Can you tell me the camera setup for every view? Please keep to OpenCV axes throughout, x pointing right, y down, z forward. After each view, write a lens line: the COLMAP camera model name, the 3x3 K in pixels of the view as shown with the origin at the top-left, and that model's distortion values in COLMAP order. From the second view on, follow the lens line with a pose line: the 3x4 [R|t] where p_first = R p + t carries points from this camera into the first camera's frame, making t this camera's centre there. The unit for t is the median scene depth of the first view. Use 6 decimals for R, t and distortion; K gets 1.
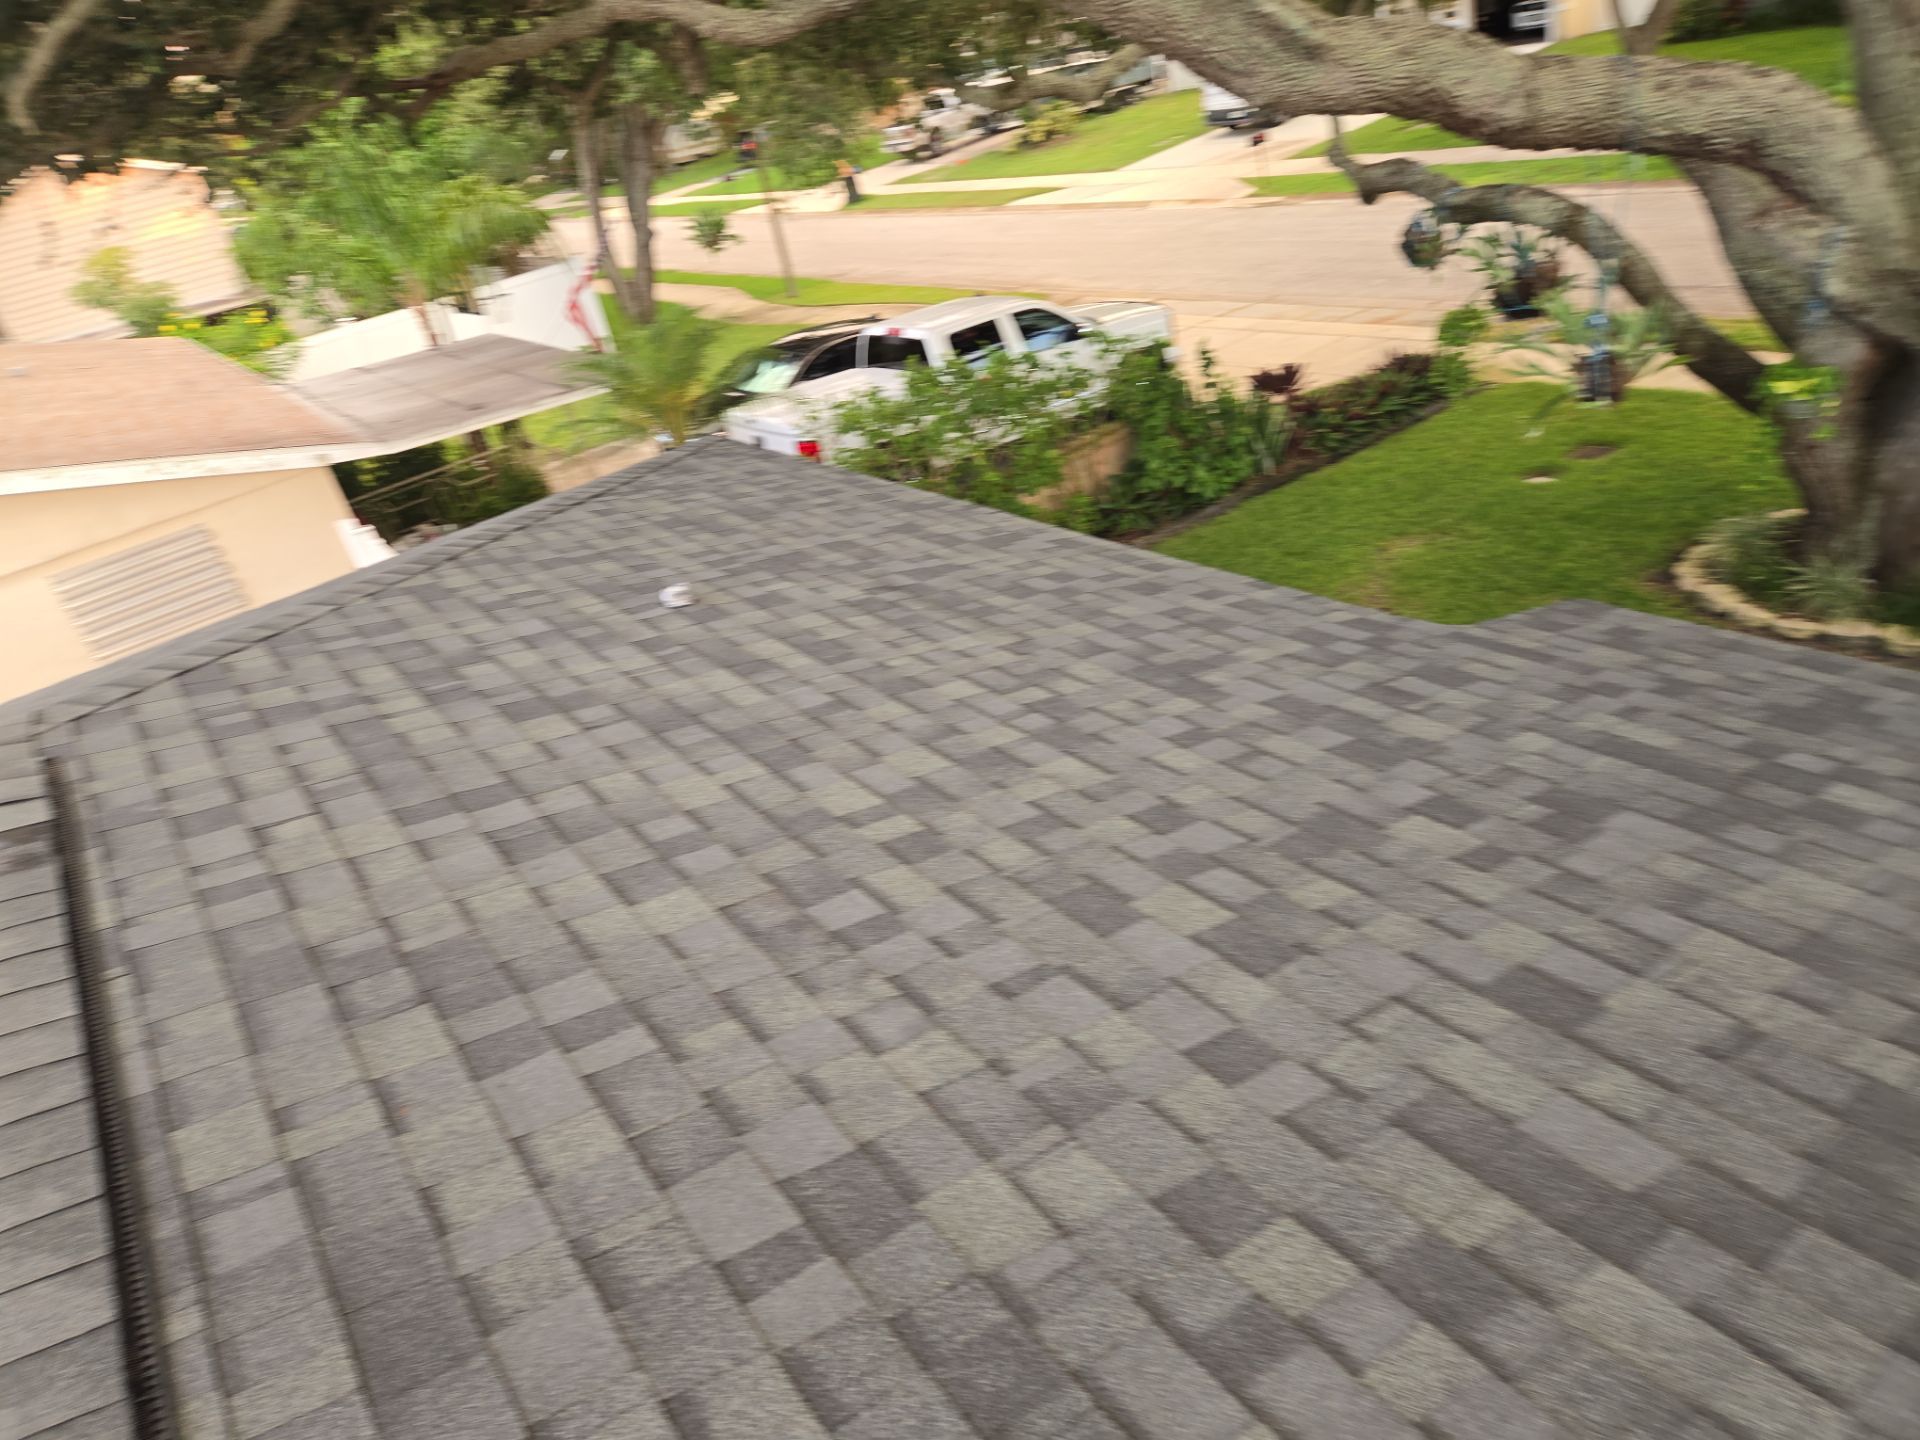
lens RADIAL K [[1285.6, 0, 960.0], [0, 1285.6, 720.0], [0, 0, 1]] dist [0.072296, -0.063108]
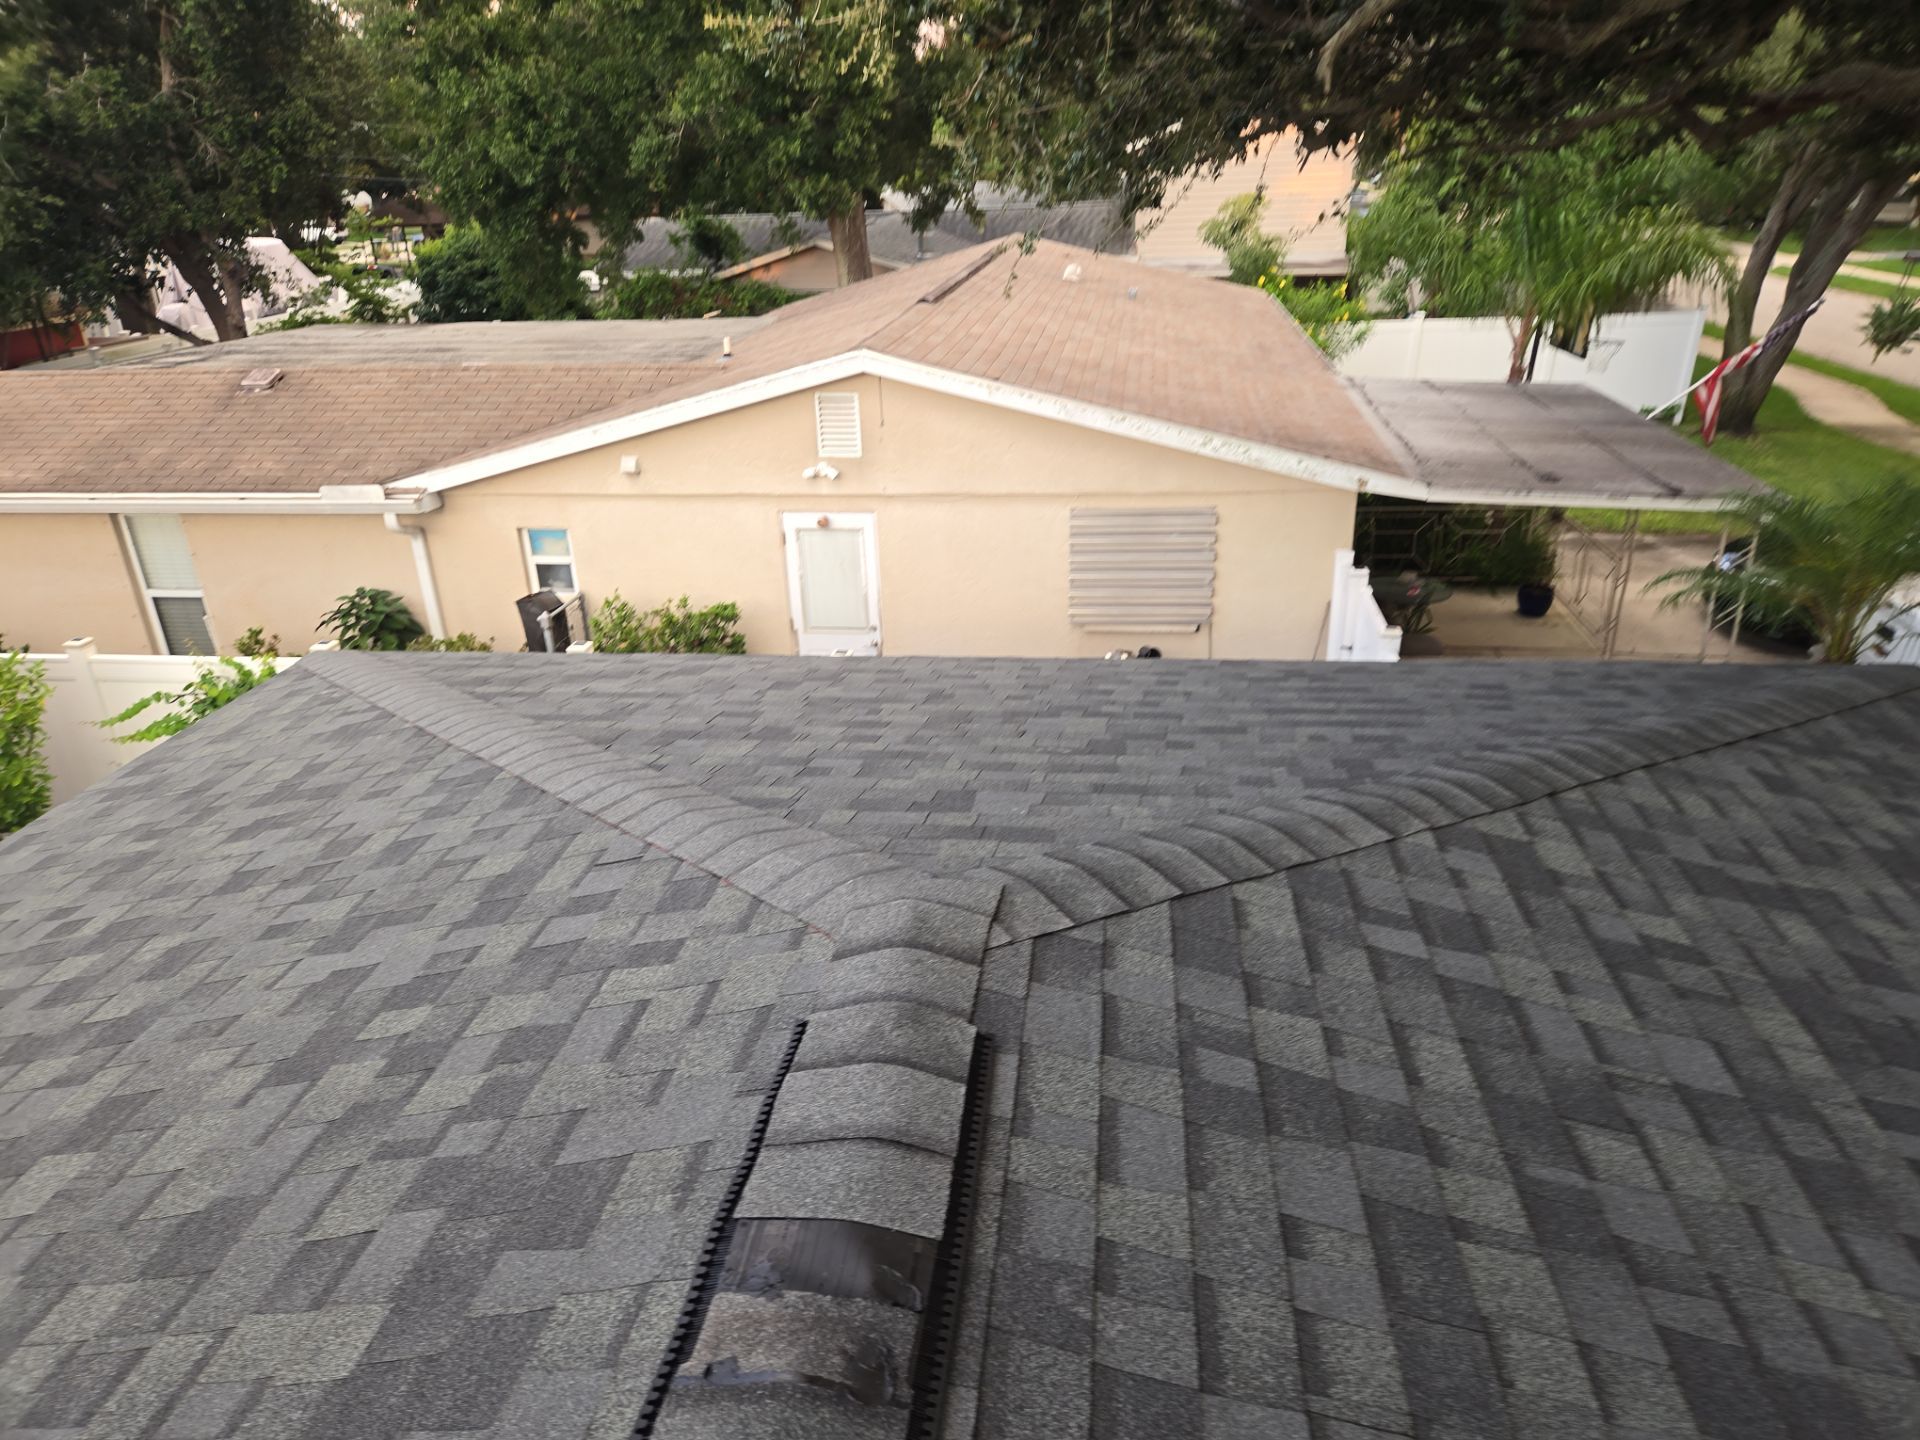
lens RADIAL K [[1280.1, 0, 955.2], [0, 1280.1, 729.1], [0, 0, 1]] dist [0.081121, -0.073582]
pose [[0.713995, 0.439996, -0.544623, -0.208779], [-0.434806, 0.888337, 0.147653, -0.096068], [0.548775, 0.131382, 0.825581, 0.217718]]
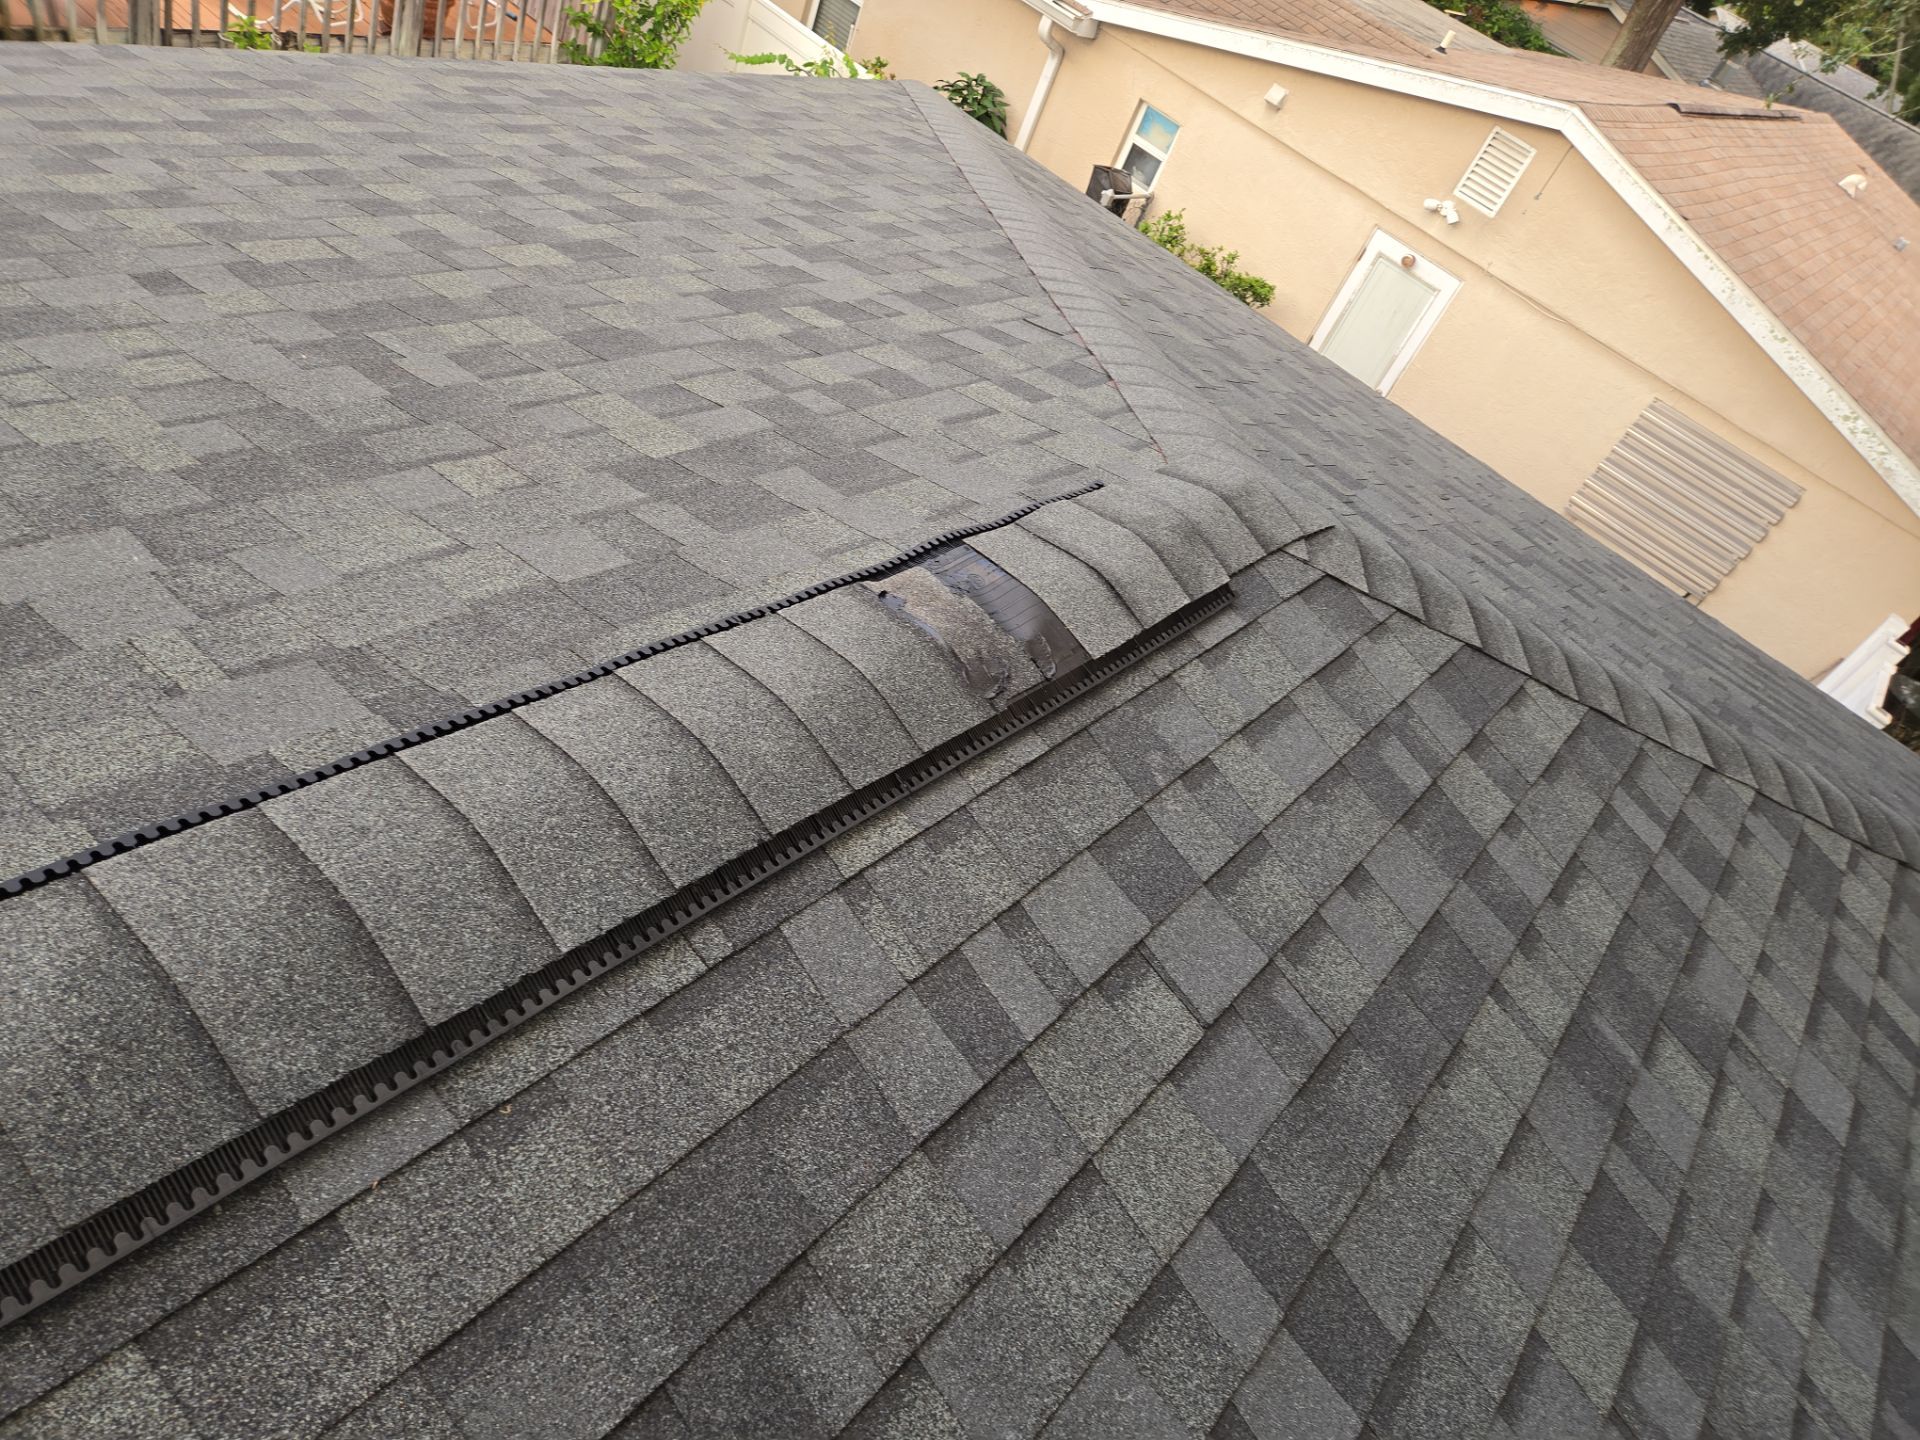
lens RADIAL K [[1289.4, 0, 958.1], [0, 1289.4, 716.3], [0, 0, 1]] dist [0.072252, -0.063069]
pose [[0.138612, 0.832003, -0.537176, -0.145345], [-0.787033, 0.421786, 0.450196, -0.066631], [0.601137, 0.360373, 0.713278, 0.223165]]
